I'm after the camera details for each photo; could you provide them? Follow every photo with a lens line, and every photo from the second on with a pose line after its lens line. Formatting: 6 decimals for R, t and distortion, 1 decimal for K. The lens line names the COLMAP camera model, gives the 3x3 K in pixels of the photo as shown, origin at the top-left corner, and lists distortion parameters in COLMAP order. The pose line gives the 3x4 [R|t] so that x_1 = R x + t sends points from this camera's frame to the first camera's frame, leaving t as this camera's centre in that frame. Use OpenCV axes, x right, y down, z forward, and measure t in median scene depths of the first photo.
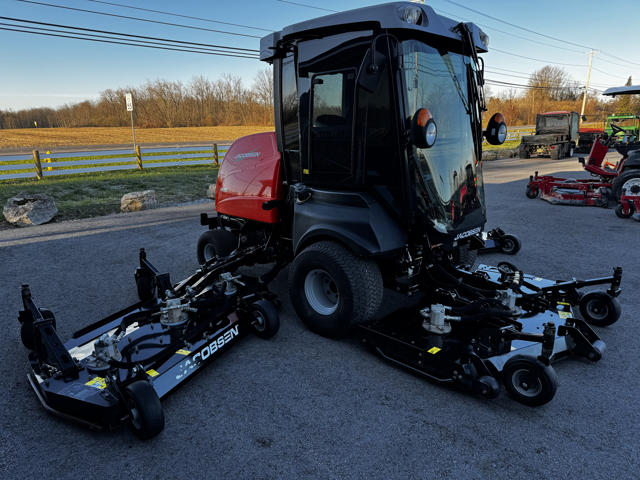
lens RADIAL K [[450.5, 0, 320.0], [0, 450.5, 240.0], [0, 0, 1]] dist [-0.001205, -0.001850]
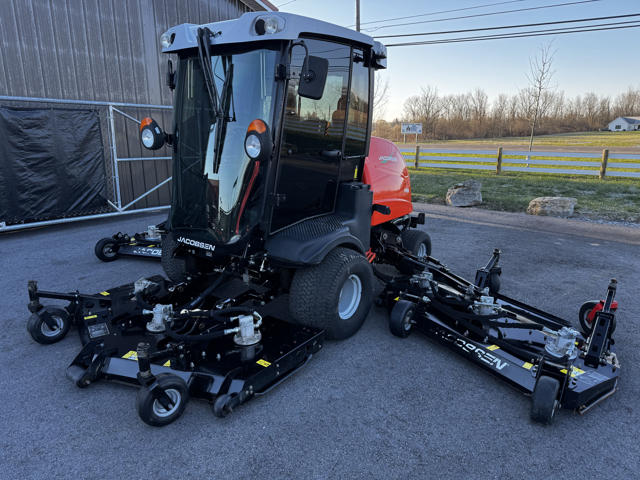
lens RADIAL K [[448.8, 0, 323.6], [0, 448.8, 240.7], [0, 0, 1]] dist [0.046119, -0.056916]
pose [[0.107423, 0.250864, -0.962043, 0.252360], [-0.245341, 0.944406, 0.218870, -0.057959], [0.963467, 0.212517, 0.162998, 0.213023]]
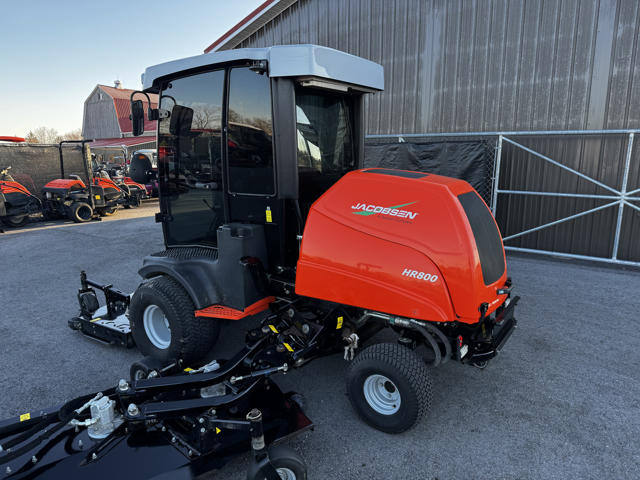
lens RADIAL K [[453.8, 0, 320.0], [0, 453.8, 240.0], [0, 0, 1]] dist [0.053211, -0.046637]
pose [[-0.989197, 0.037852, -0.141622, 0.035115], [-0.024617, 0.909477, 0.415025, -0.112174], [0.144511, 0.414027, -0.898720, 0.429453]]
